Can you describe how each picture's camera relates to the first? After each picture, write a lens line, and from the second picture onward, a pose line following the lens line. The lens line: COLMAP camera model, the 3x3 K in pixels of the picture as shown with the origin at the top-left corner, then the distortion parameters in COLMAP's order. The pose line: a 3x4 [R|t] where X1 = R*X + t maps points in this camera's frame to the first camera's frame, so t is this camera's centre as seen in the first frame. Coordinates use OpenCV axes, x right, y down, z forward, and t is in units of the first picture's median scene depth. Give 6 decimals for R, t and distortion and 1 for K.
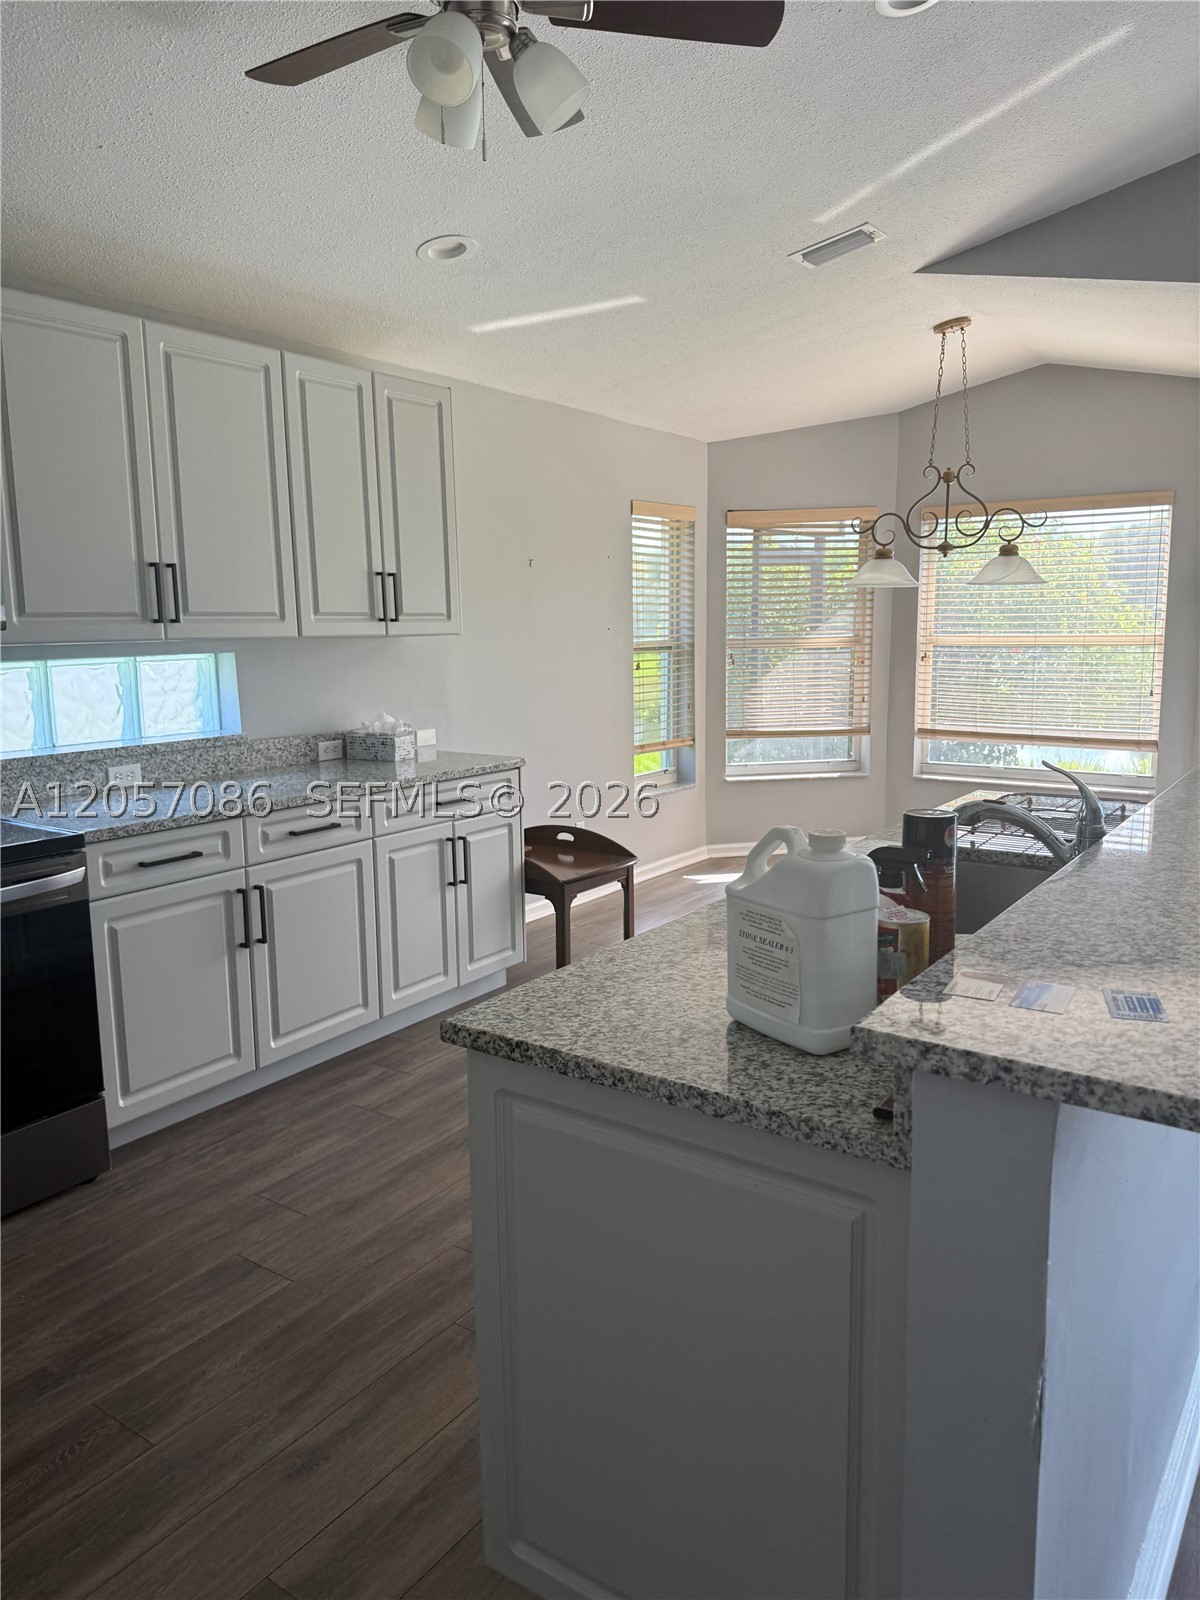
lens RADIAL K [[1139.1, 0, 597.6], [0, 1139.1, 795.5], [0, 0, 1]] dist [-0.008652, -0.003828]
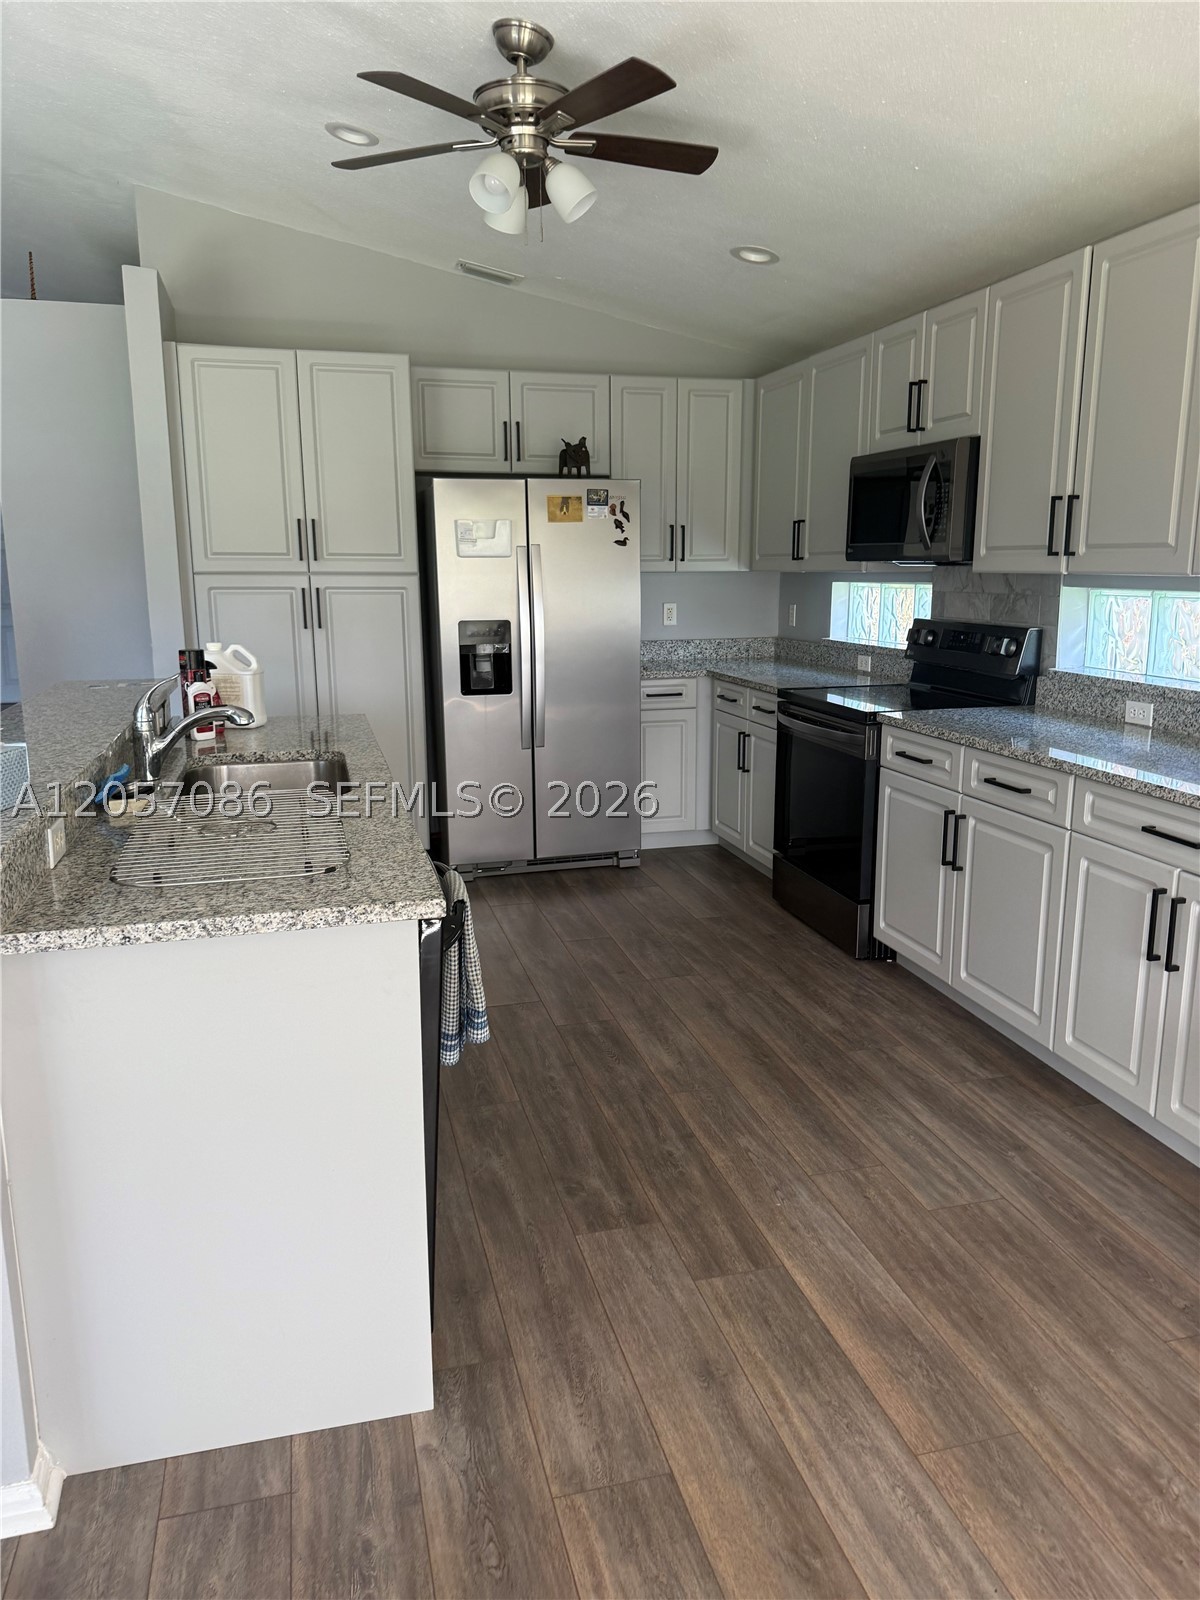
lens RADIAL K [[1139.1, 0, 598.6], [0, 1139.1, 801.9], [0, 0, 1]] dist [-0.008652, -0.003828]
pose [[-0.657580, 0.175102, -0.732753, 0.669604], [-0.097784, 0.944551, 0.313467, -0.222750], [0.747012, 0.277781, -0.603996, 1.371510]]
